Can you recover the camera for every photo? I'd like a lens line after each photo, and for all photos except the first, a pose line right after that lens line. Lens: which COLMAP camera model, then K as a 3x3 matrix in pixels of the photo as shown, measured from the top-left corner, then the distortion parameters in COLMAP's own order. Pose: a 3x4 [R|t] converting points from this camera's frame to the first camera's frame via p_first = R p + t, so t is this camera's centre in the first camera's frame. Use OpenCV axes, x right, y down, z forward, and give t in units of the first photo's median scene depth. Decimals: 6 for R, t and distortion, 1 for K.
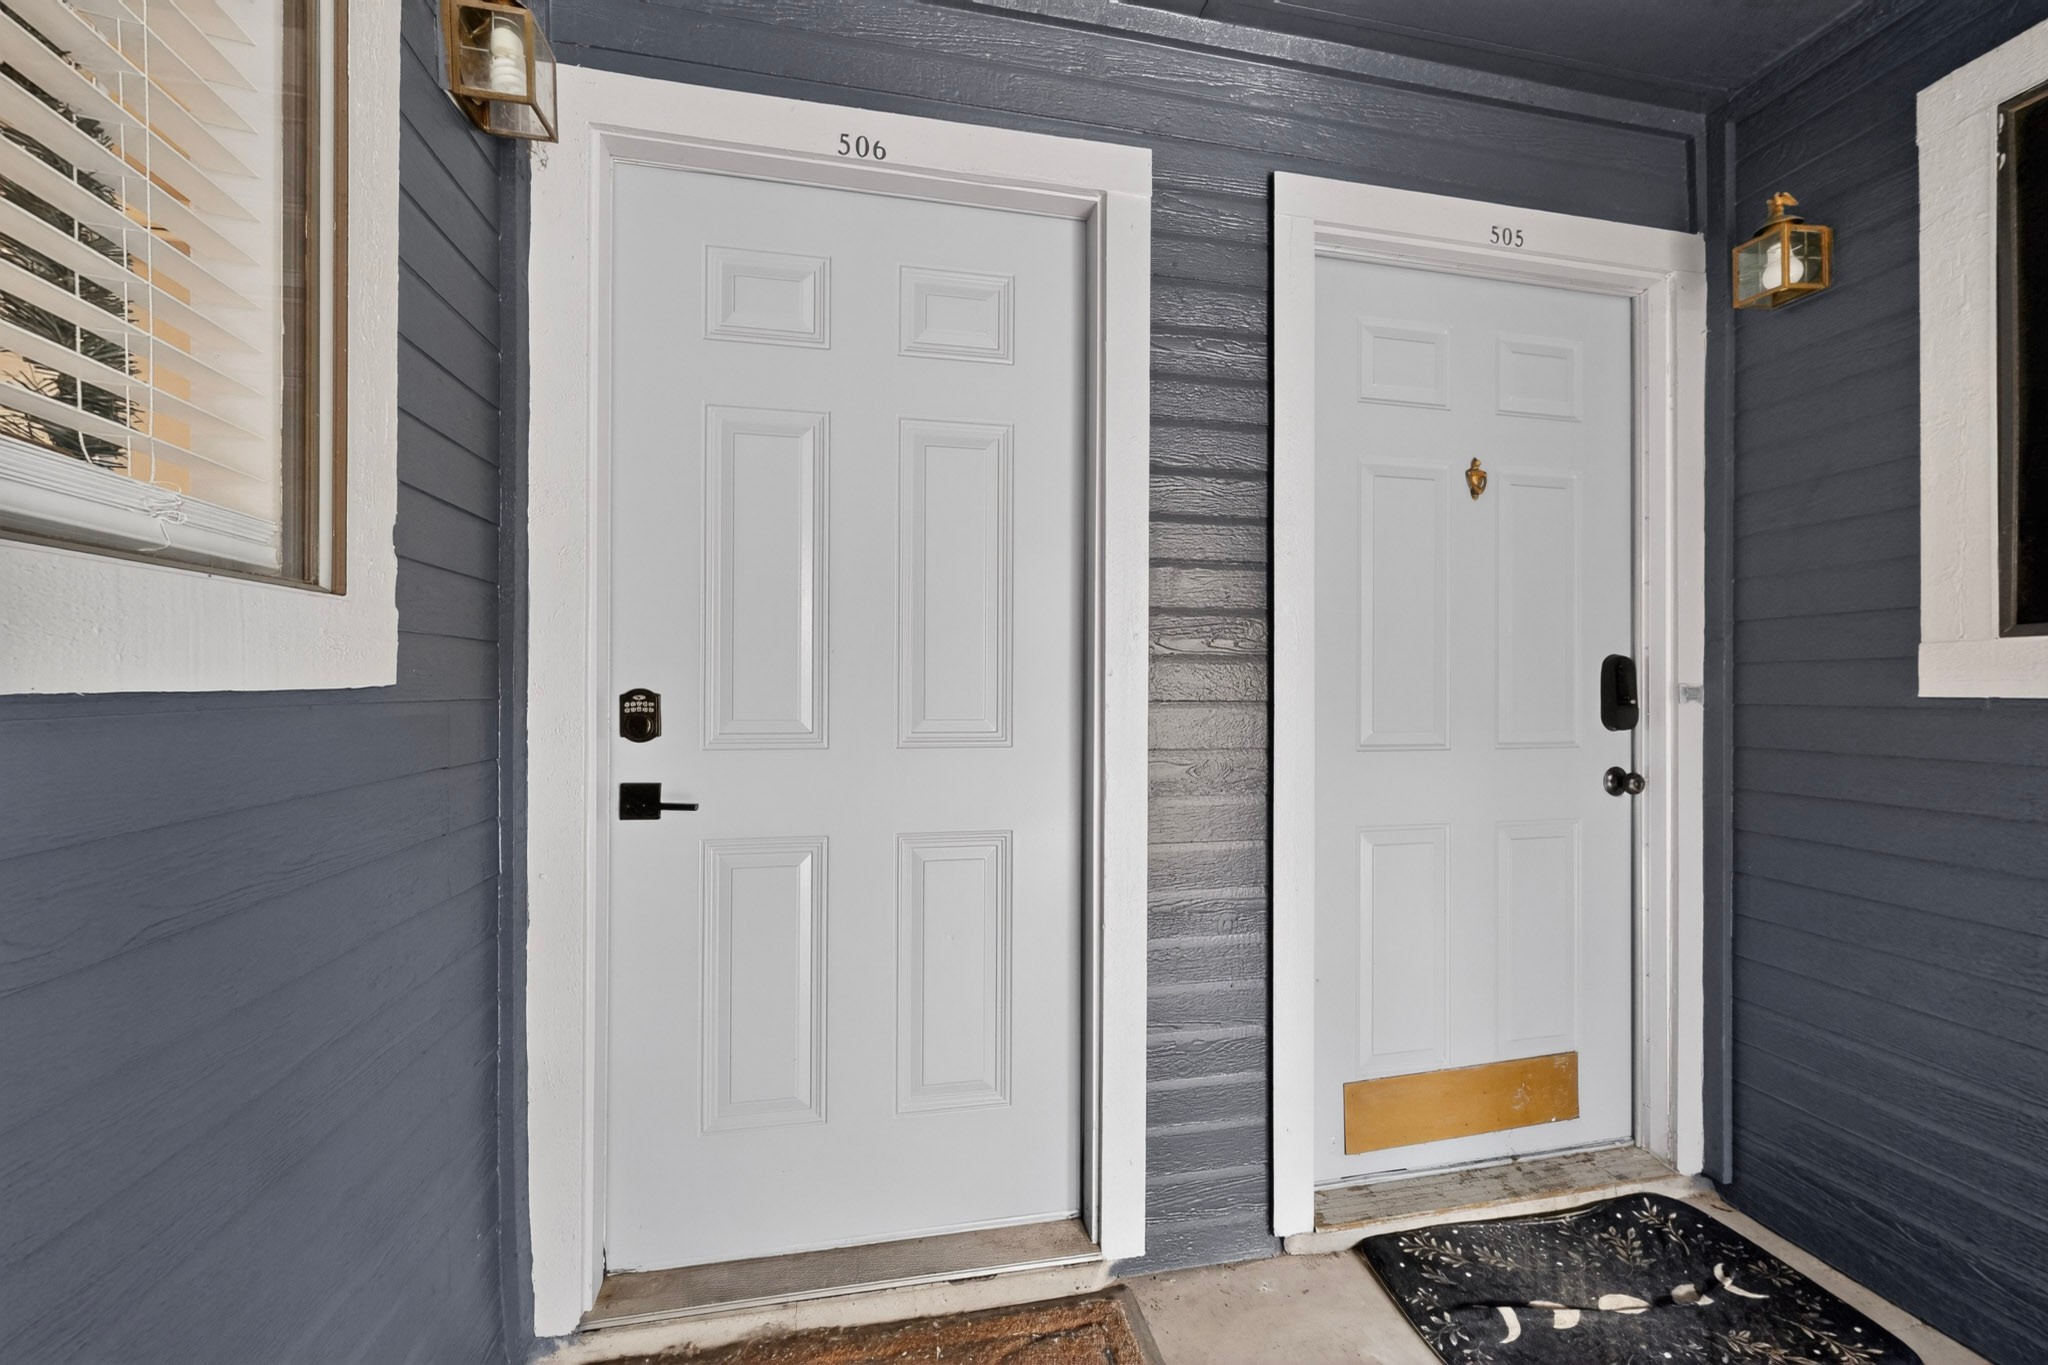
lens RADIAL K [[884.9, 0, 1028.9], [0, 884.9, 687.7], [0, 0, 1]] dist [-0.010647, 0.000125]
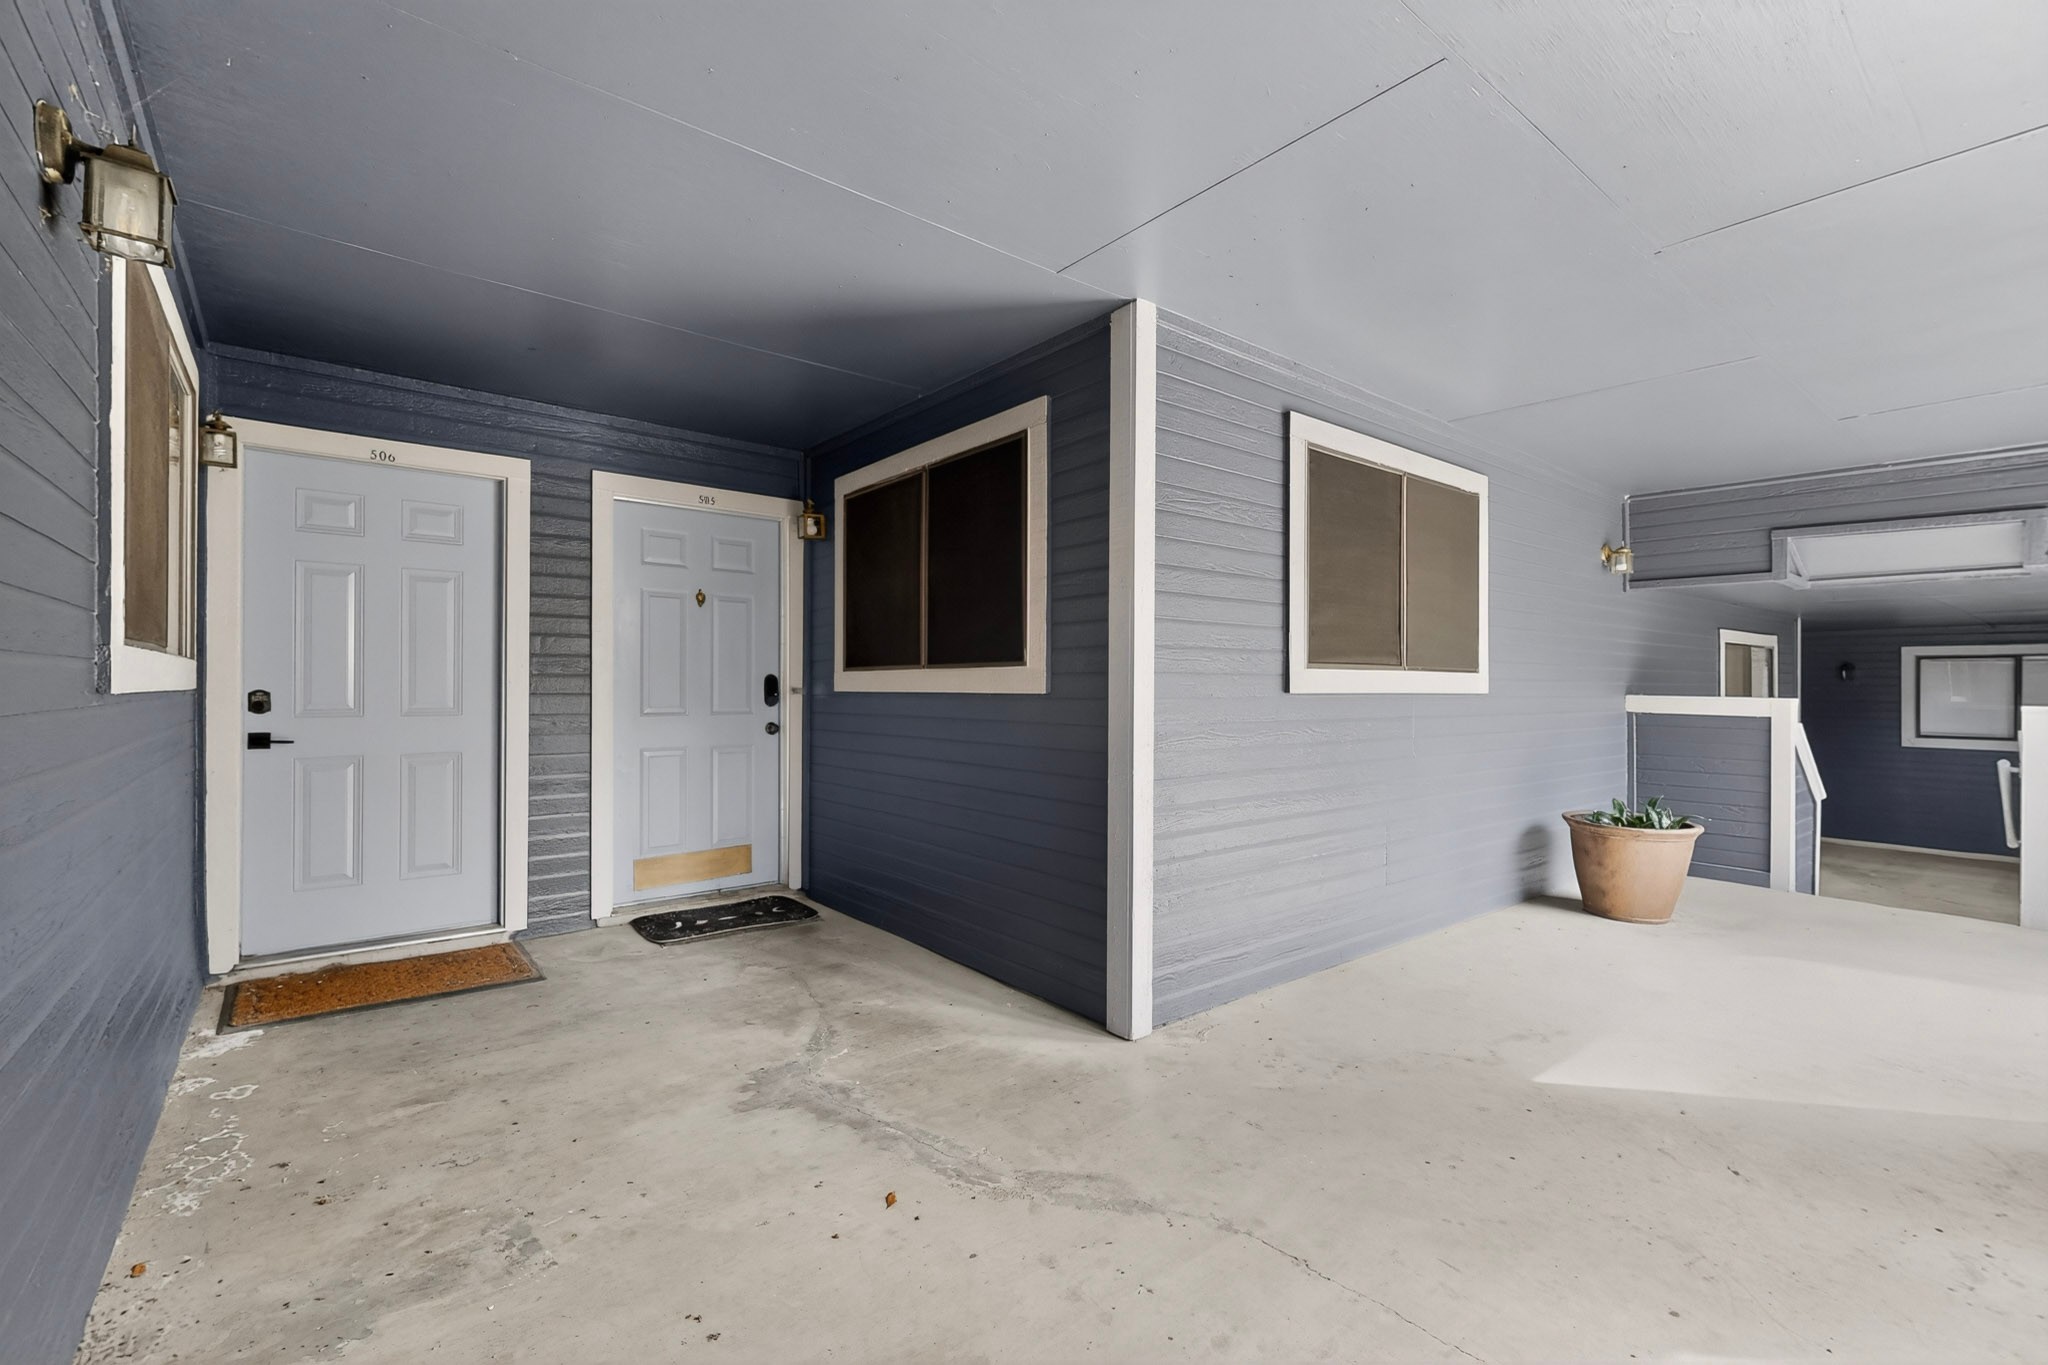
lens RADIAL K [[884.9, 0, 1033.1], [0, 884.9, 685.9], [0, 0, 1]] dist [-0.010647, 0.000125]
pose [[0.884025, 0.001030, 0.467438, 0.221419], [-0.003646, 0.999982, 0.004692, -0.023273], [-0.467425, -0.005853, 0.884013, -1.678090]]
